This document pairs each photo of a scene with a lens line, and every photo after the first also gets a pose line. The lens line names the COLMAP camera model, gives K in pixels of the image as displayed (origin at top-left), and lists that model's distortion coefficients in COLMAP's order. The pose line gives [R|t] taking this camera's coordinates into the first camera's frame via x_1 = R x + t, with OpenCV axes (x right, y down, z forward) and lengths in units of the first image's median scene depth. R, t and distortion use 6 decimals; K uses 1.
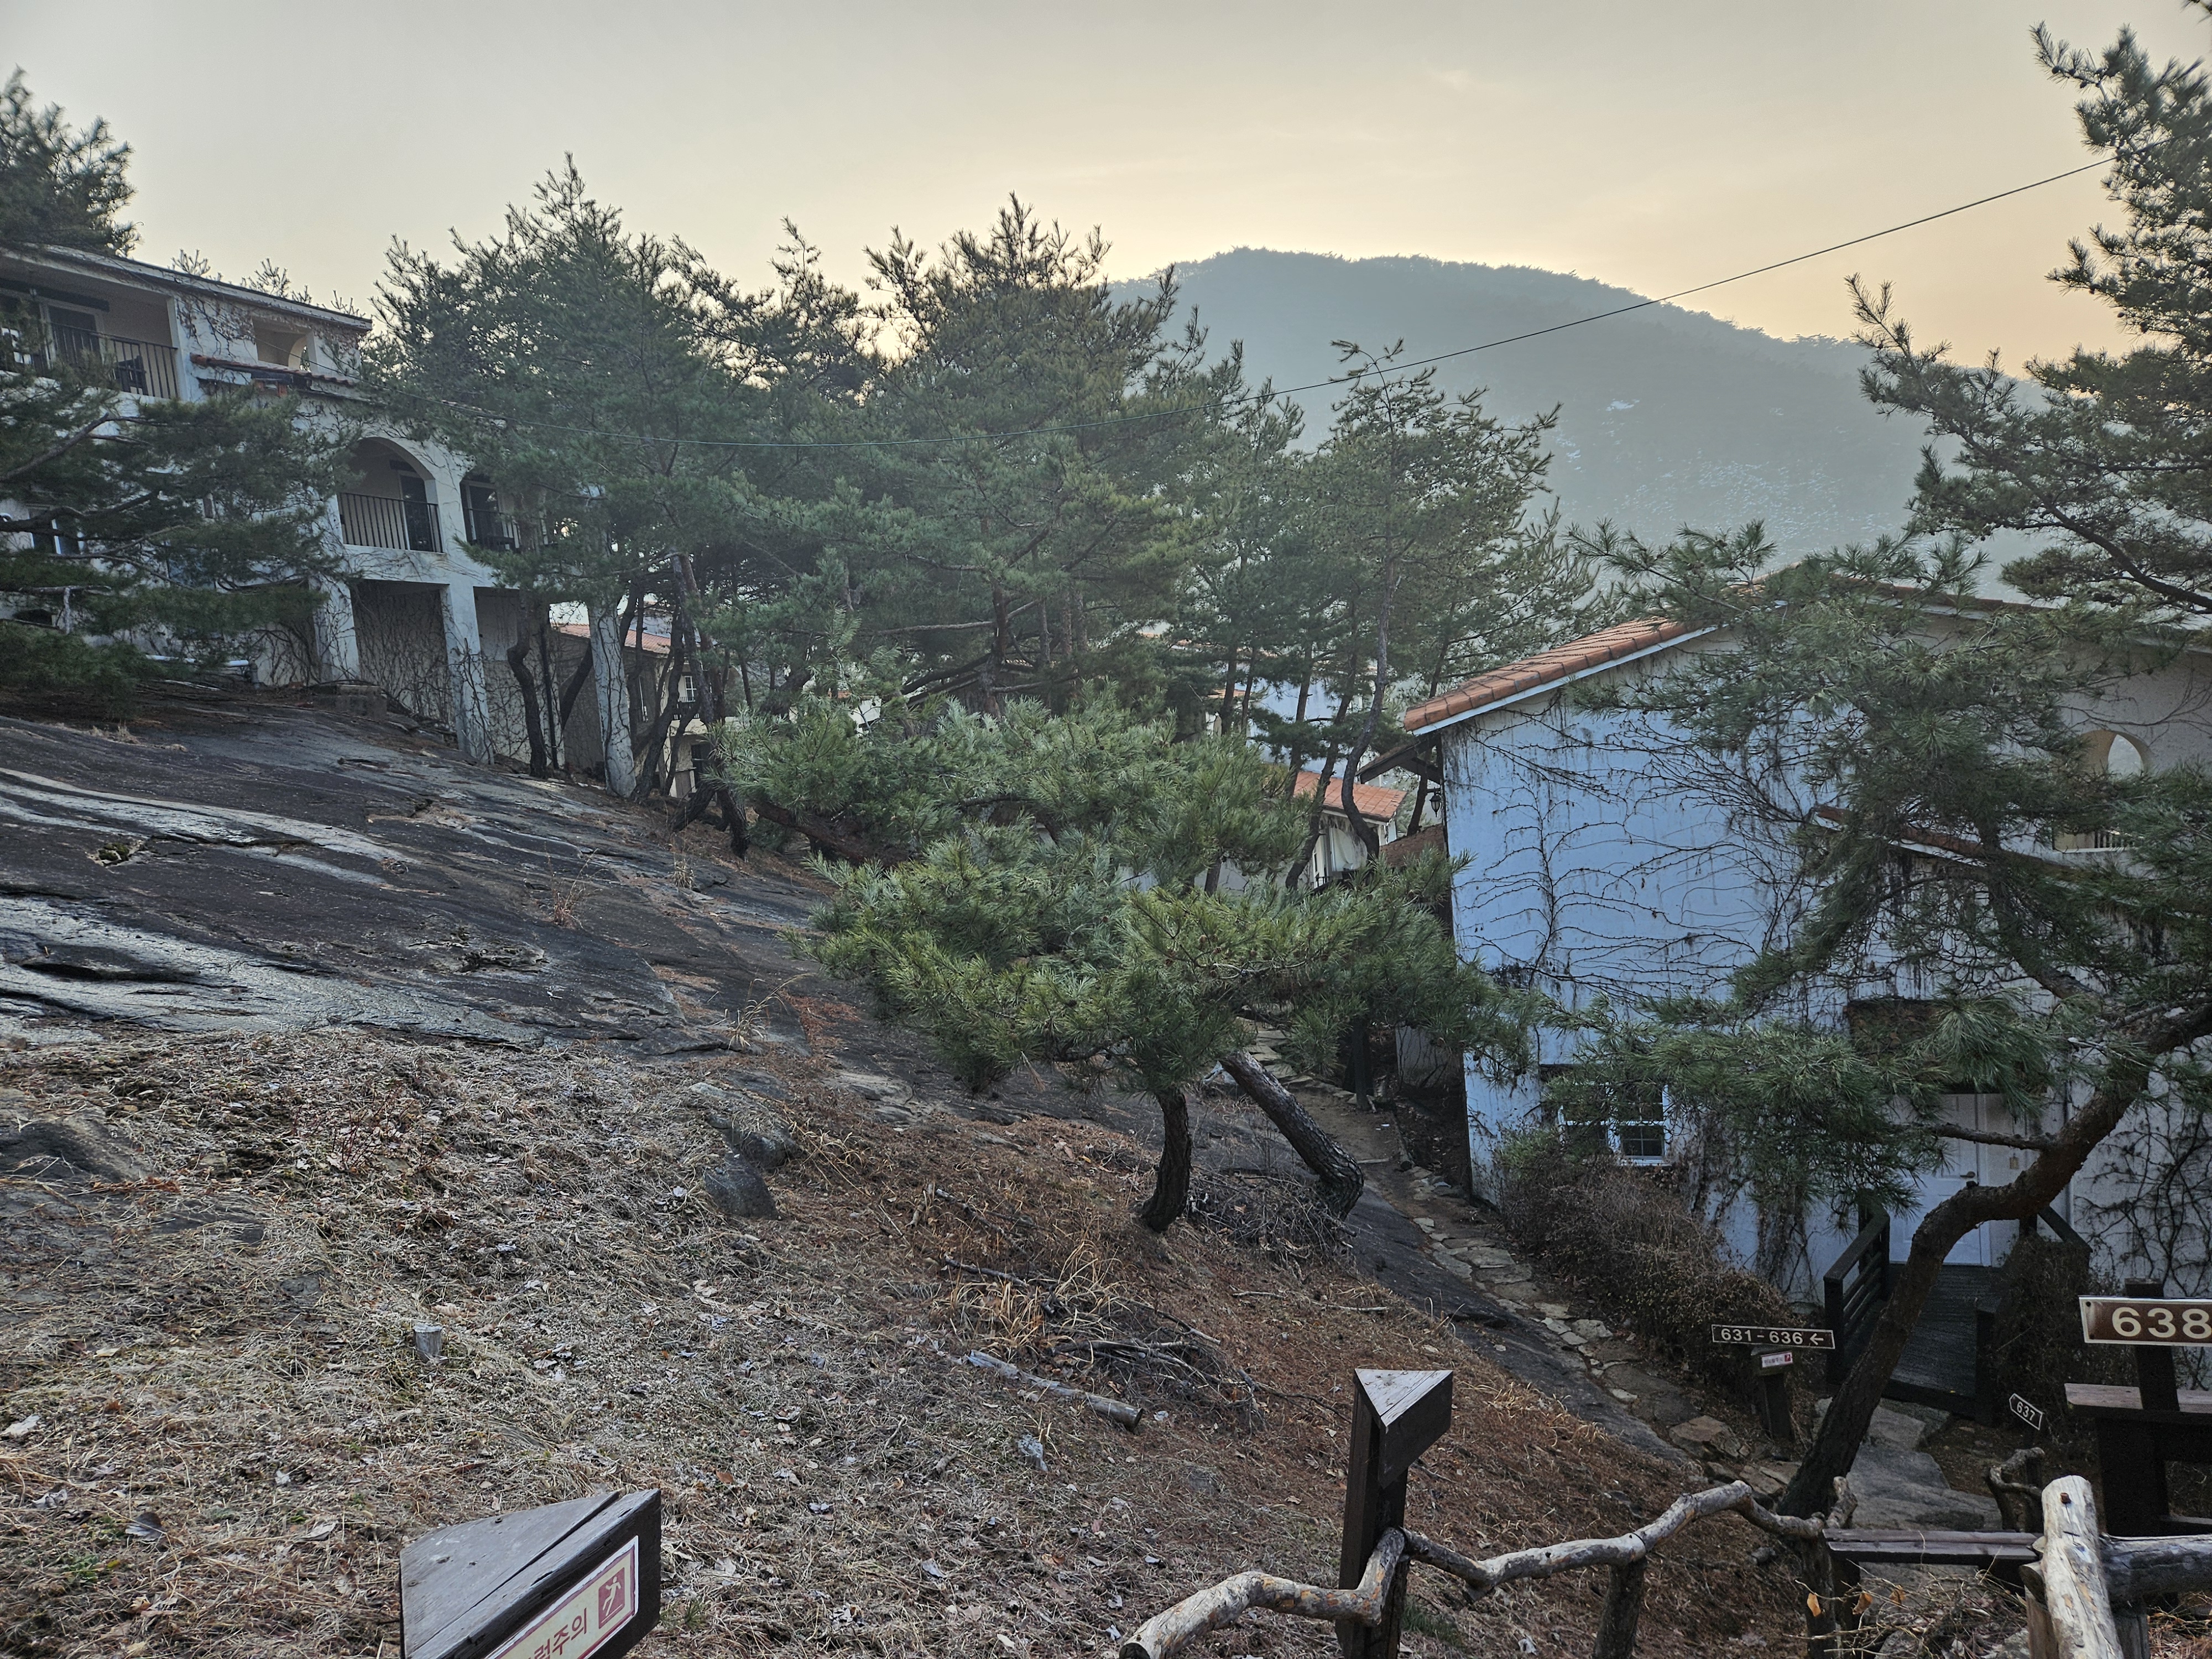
lens RADIAL K [[1434.6, 0, 1097.2], [0, 1434.6, 838.3], [0, 0, 1]] dist [0.081913, -0.060700]
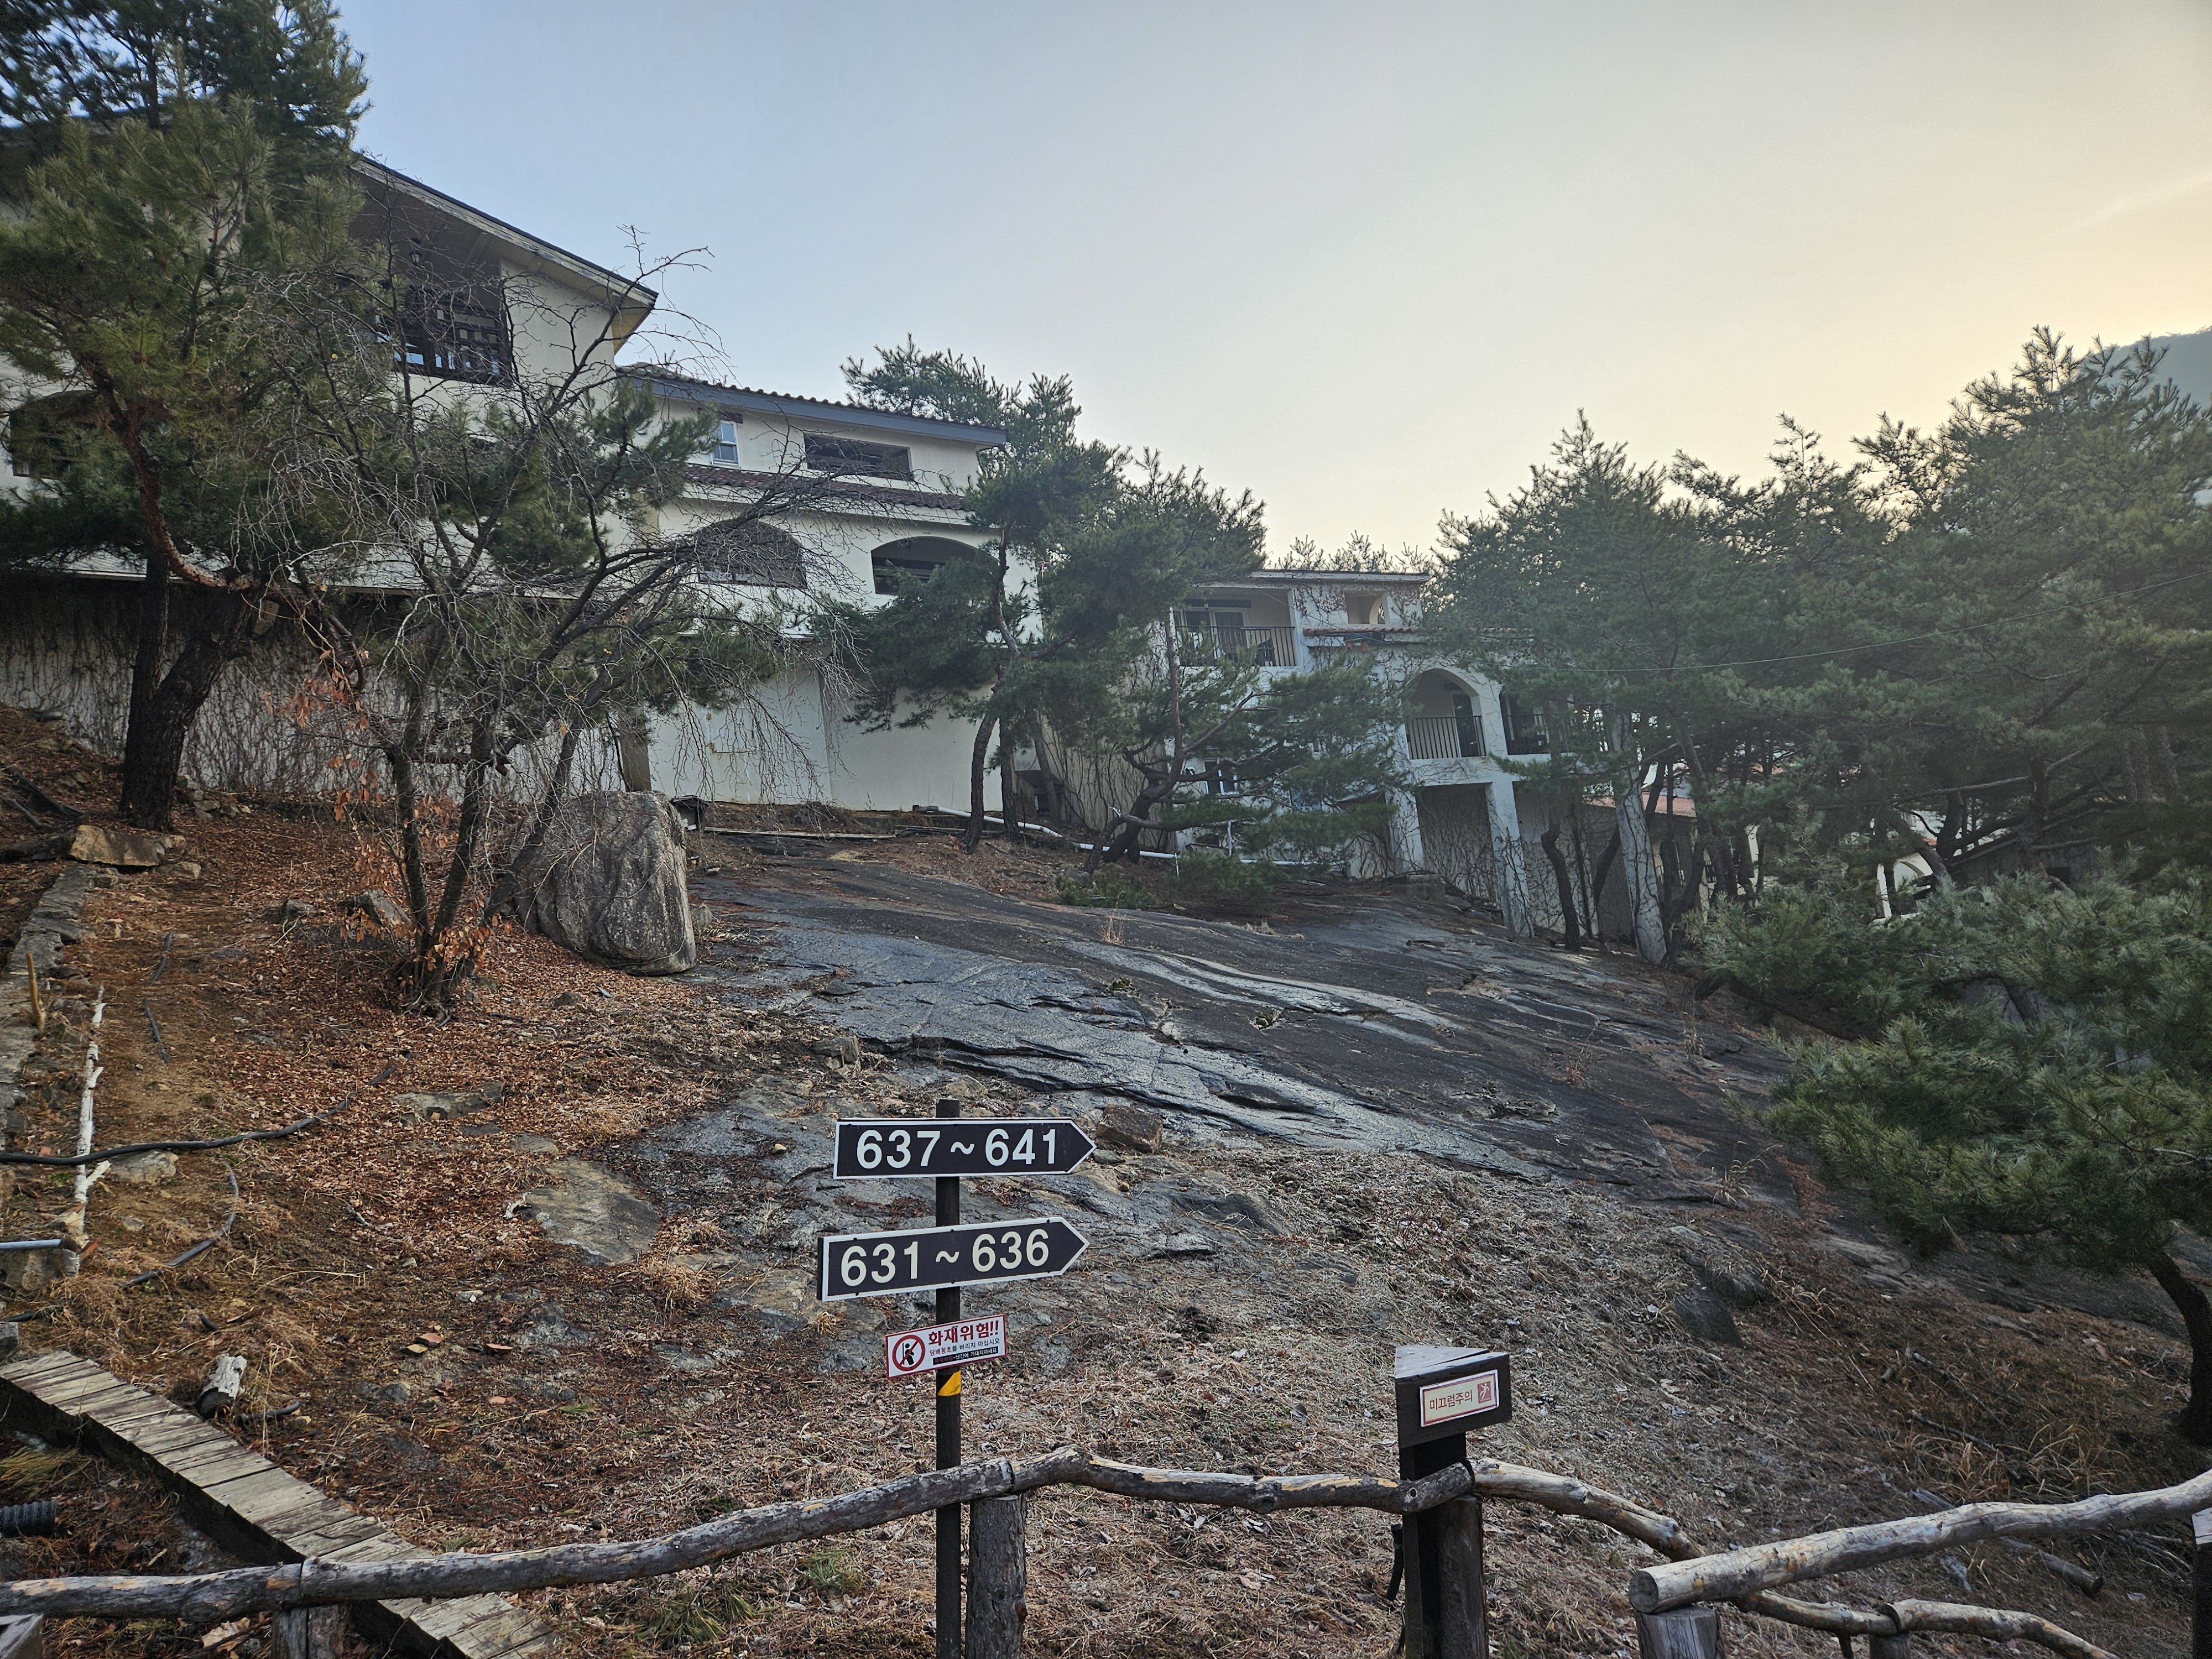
lens RADIAL K [[1434.6, 0, 1097.2], [0, 1434.6, 838.3], [0, 0, 1]] dist [0.081913, -0.060700]
pose [[0.766026, -0.073025, -0.638648, 0.115910], [0.002825, 0.993899, -0.110257, -0.011858], [0.642803, 0.082656, 0.761559, -0.188410]]
